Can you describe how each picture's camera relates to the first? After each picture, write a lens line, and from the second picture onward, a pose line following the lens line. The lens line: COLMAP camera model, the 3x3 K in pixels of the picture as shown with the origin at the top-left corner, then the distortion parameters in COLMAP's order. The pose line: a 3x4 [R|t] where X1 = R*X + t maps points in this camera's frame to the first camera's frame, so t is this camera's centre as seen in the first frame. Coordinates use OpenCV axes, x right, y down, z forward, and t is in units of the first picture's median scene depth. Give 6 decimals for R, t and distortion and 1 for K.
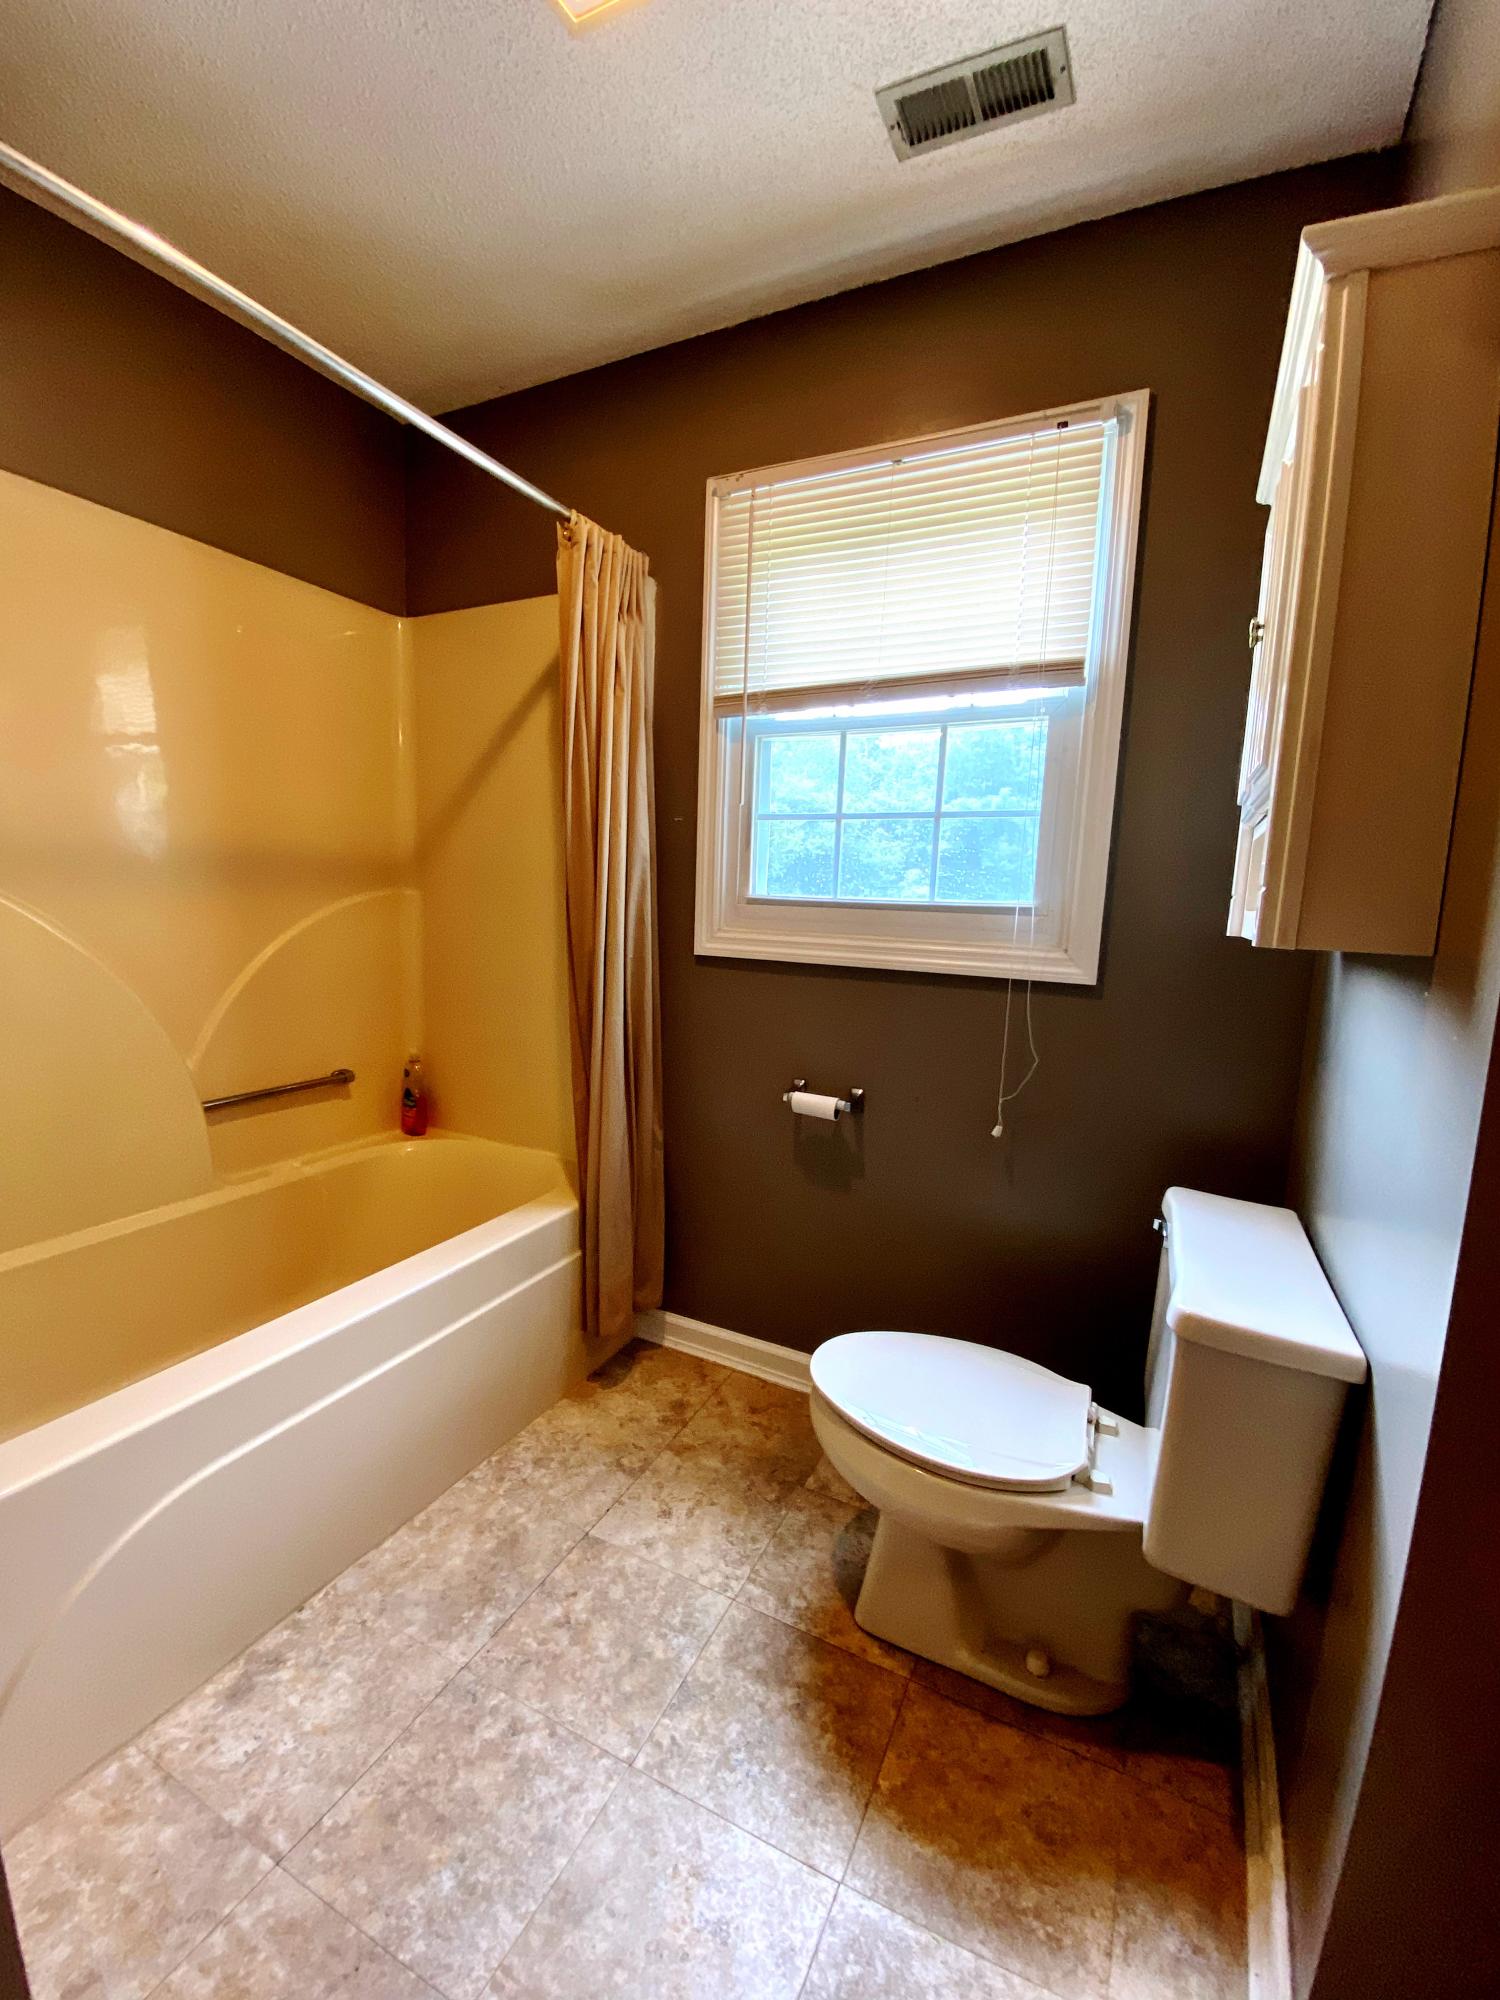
lens RADIAL K [[813.0, 0, 754.6], [0, 813.0, 999.0], [0, 0, 1]] dist [0.018550, -0.020316]
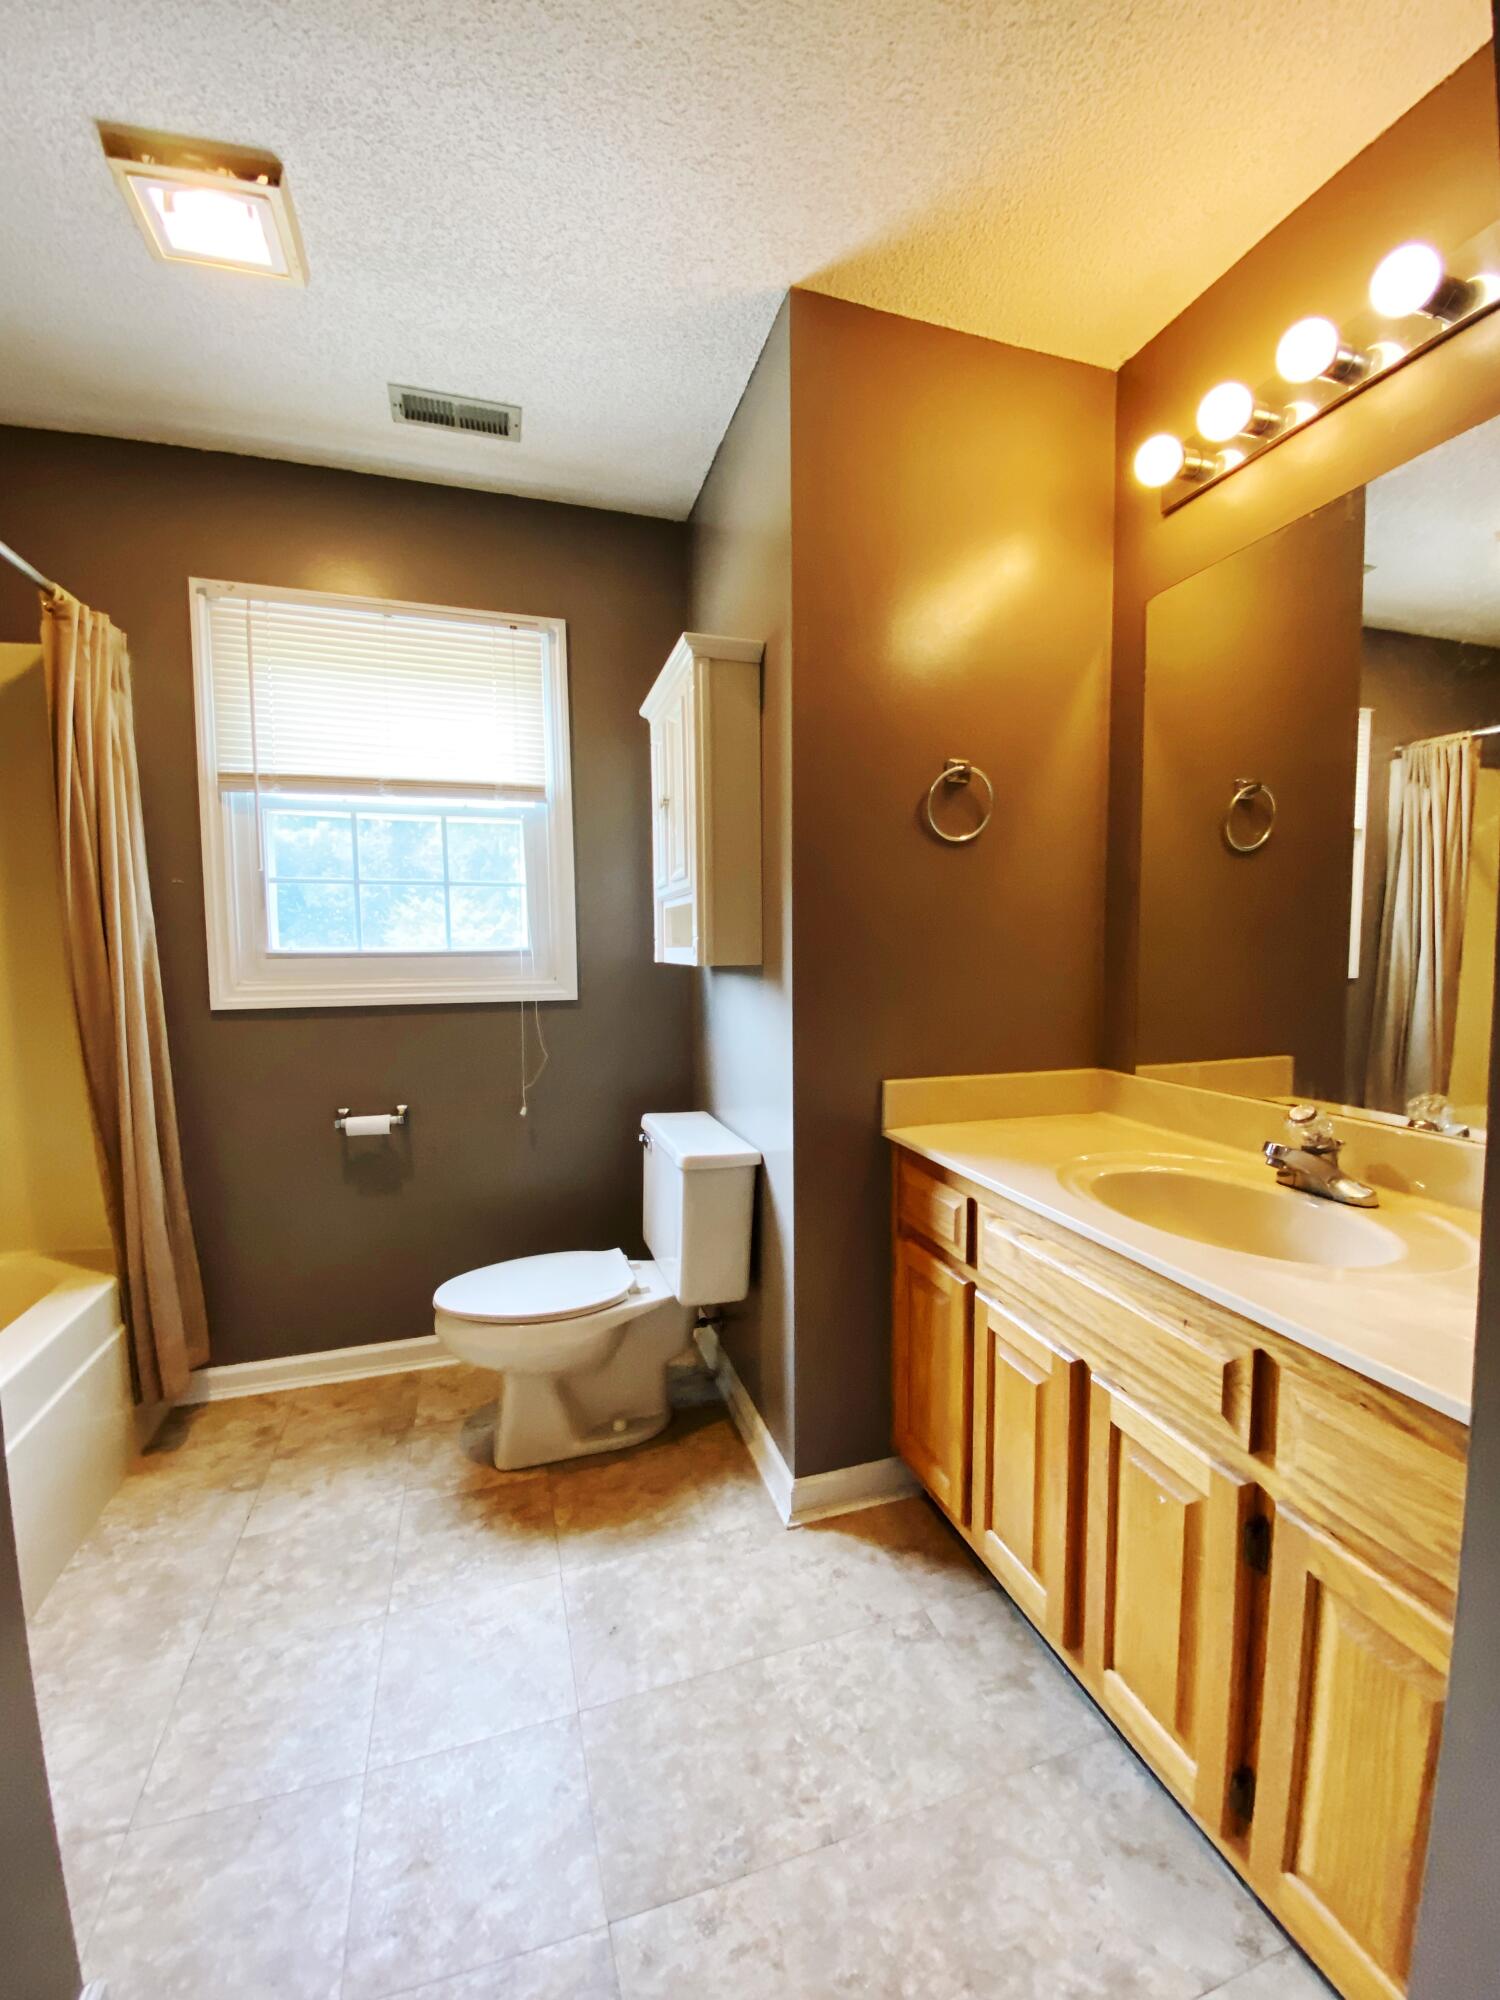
lens RADIAL K [[813.0, 0, 754.6], [0, 813.0, 999.0], [0, 0, 1]] dist [0.018550, -0.020316]
pose [[0.715549, -0.093678, 0.692253, -0.393139], [0.125351, 0.992101, 0.004684, 0.018517], [-0.687224, 0.083423, 0.721640, -0.315740]]
